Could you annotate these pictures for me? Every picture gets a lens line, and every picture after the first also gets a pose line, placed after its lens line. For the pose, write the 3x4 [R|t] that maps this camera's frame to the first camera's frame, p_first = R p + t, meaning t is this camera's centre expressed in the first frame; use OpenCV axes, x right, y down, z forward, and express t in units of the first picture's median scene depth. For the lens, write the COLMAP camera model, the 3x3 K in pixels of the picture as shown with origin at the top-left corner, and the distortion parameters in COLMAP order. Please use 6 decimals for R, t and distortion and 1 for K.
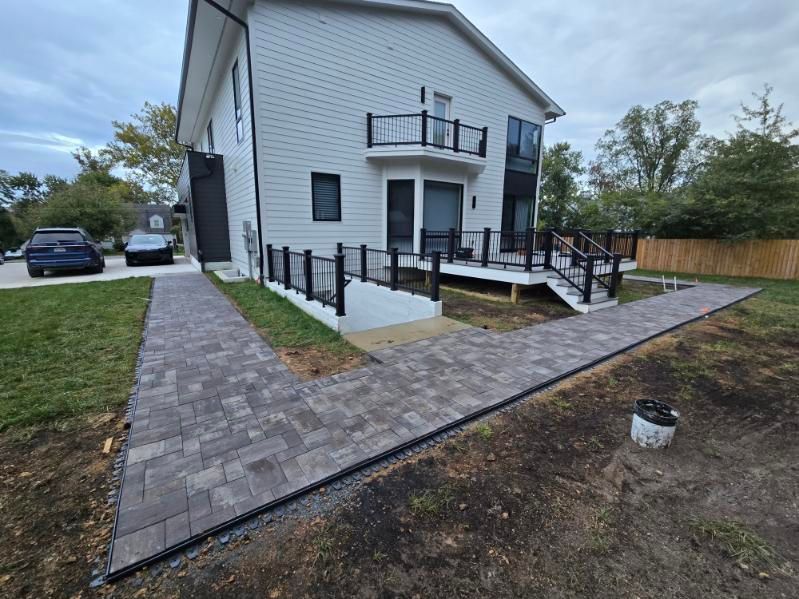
lens RADIAL K [[331.6, 0, 402.4], [0, 331.6, 293.6], [0, 0, 1]] dist [-0.000265, -0.000534]
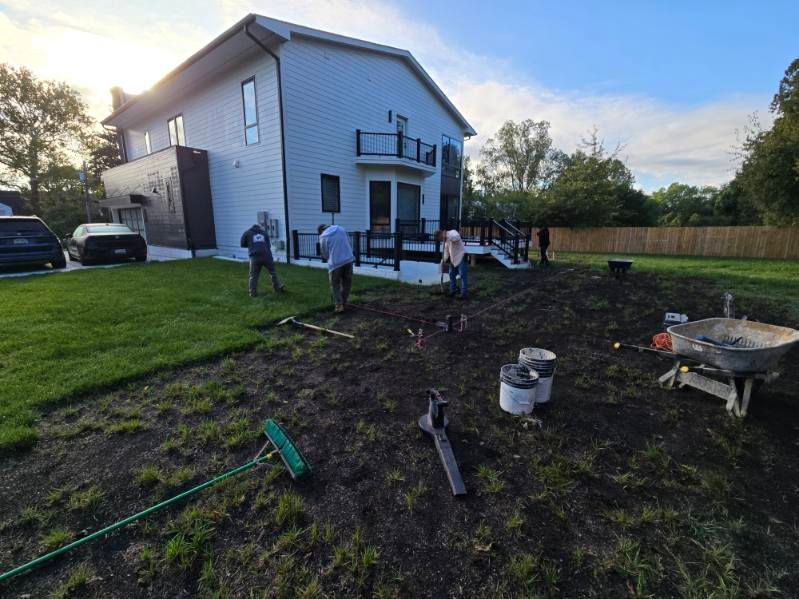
lens RADIAL K [[331.6, 0, 395.2], [0, 331.6, 299.0], [0, 0, 1]] dist [-0.000265, -0.000534]
pose [[0.956258, -0.065539, 0.285088, -0.271216], [0.055805, 0.997552, 0.042144, 0.054836], [-0.287152, -0.024392, 0.957575, -0.223841]]
